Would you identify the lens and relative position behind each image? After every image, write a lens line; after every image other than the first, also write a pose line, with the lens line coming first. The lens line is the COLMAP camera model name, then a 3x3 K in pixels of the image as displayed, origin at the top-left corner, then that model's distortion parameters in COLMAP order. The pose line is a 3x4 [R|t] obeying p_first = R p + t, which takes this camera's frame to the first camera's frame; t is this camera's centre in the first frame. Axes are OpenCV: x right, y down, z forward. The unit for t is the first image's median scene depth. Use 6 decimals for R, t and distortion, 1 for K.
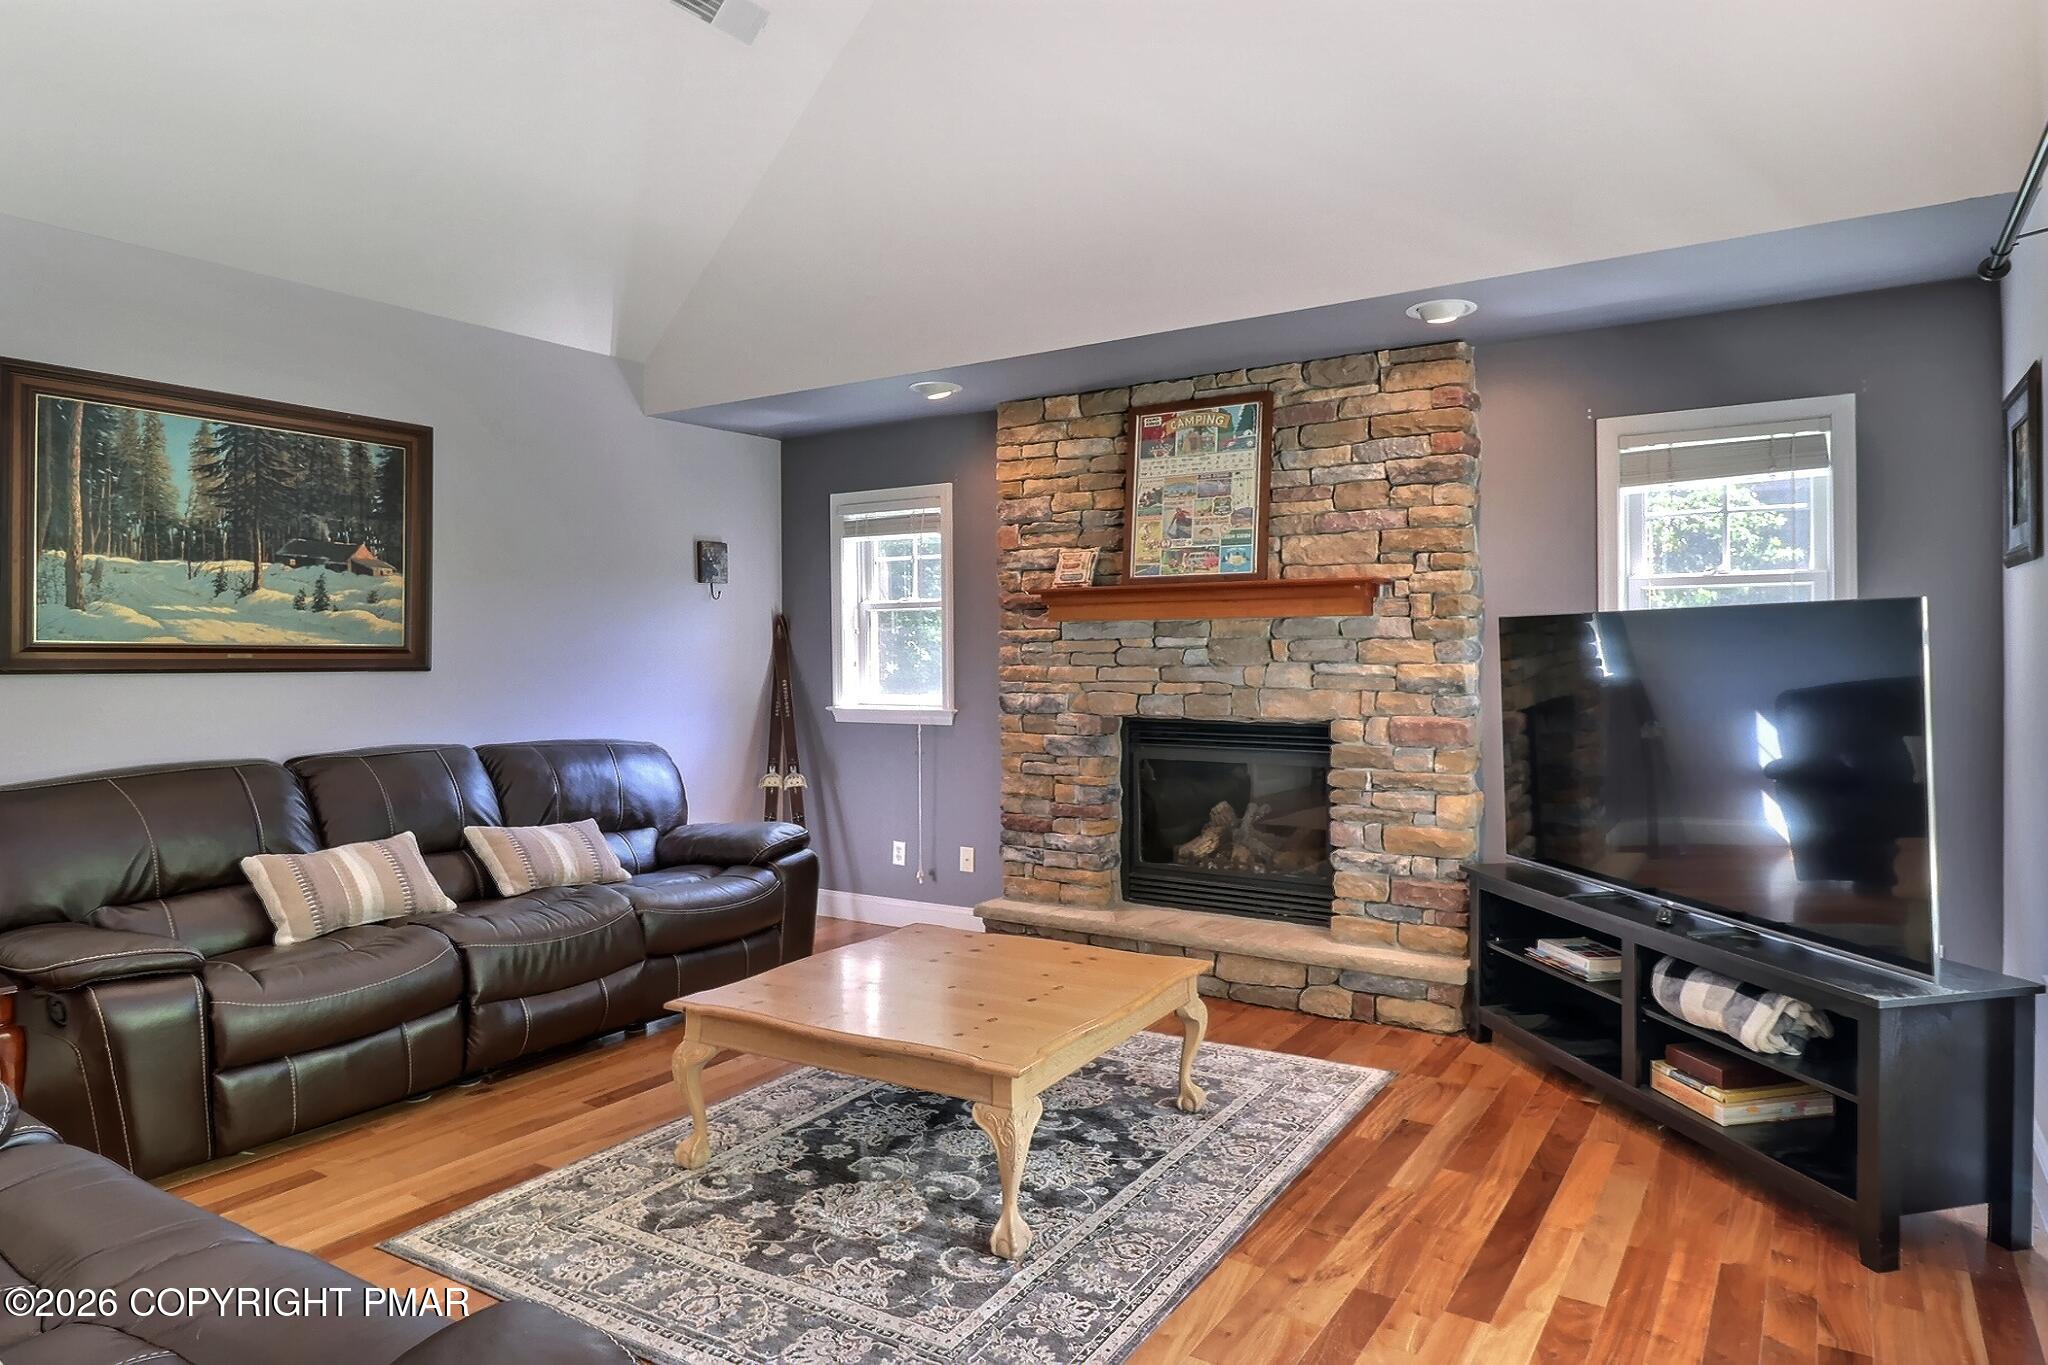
lens RADIAL K [[1227.6, 0, 793.5], [0, 1227.6, 643.1], [0, 0, 1]] dist [0.002505, 0.001966]
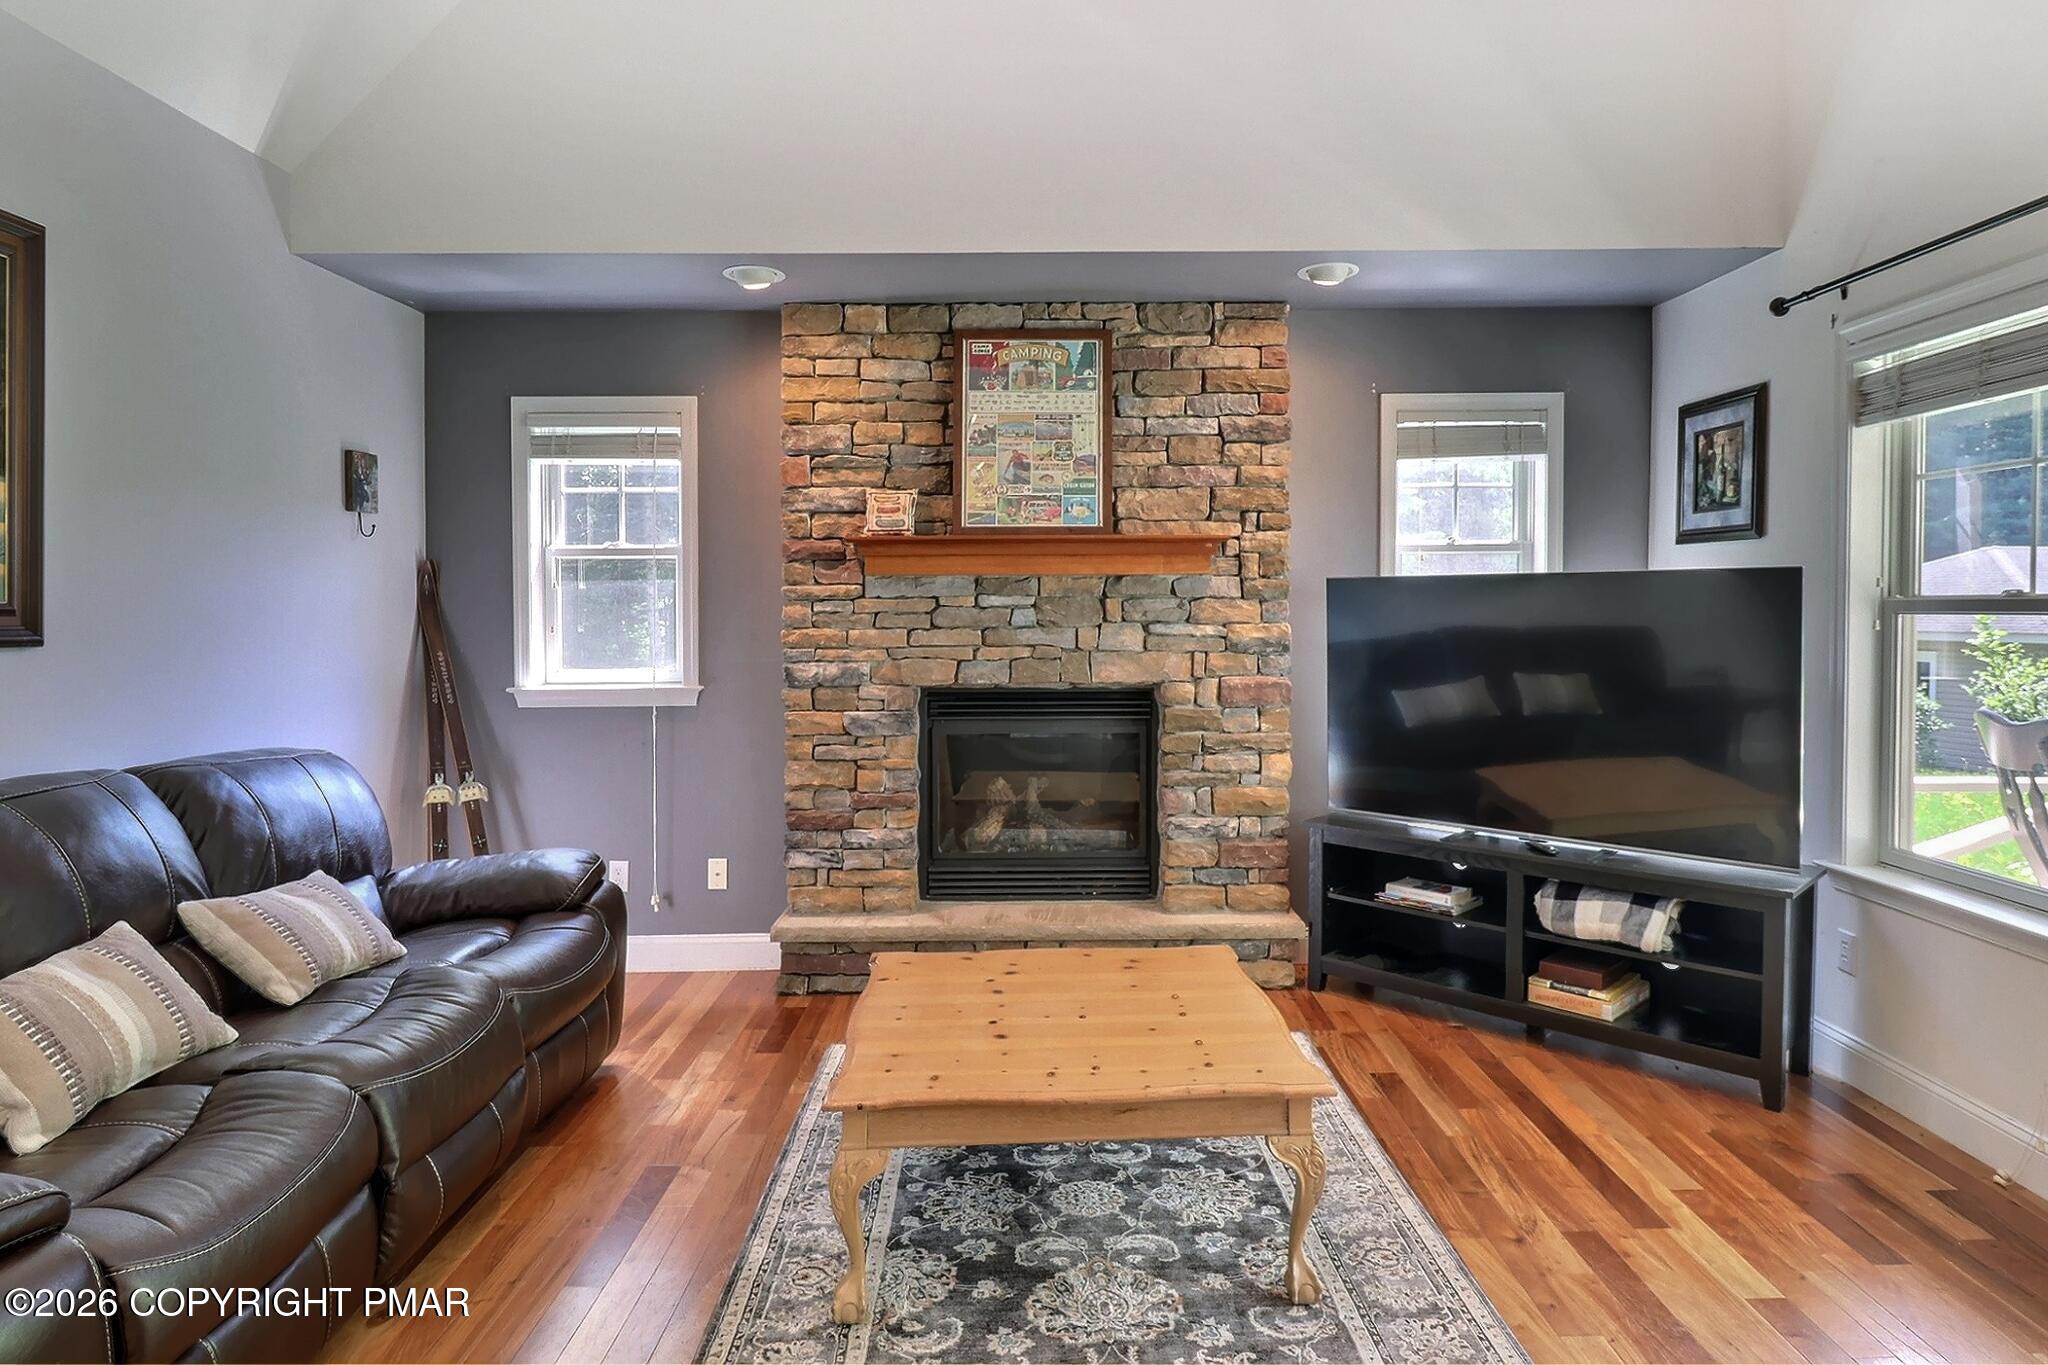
lens RADIAL K [[1453.7, 0, 1013.3], [0, 1453.7, 633.3], [0, 0, 1]] dist [-0.000868, -0.003698]
pose [[0.795487, -0.010314, 0.605883, -0.336154], [-0.002944, 0.999778, 0.020884, 0.000541], [-0.605963, -0.018396, 0.795280, 0.169445]]
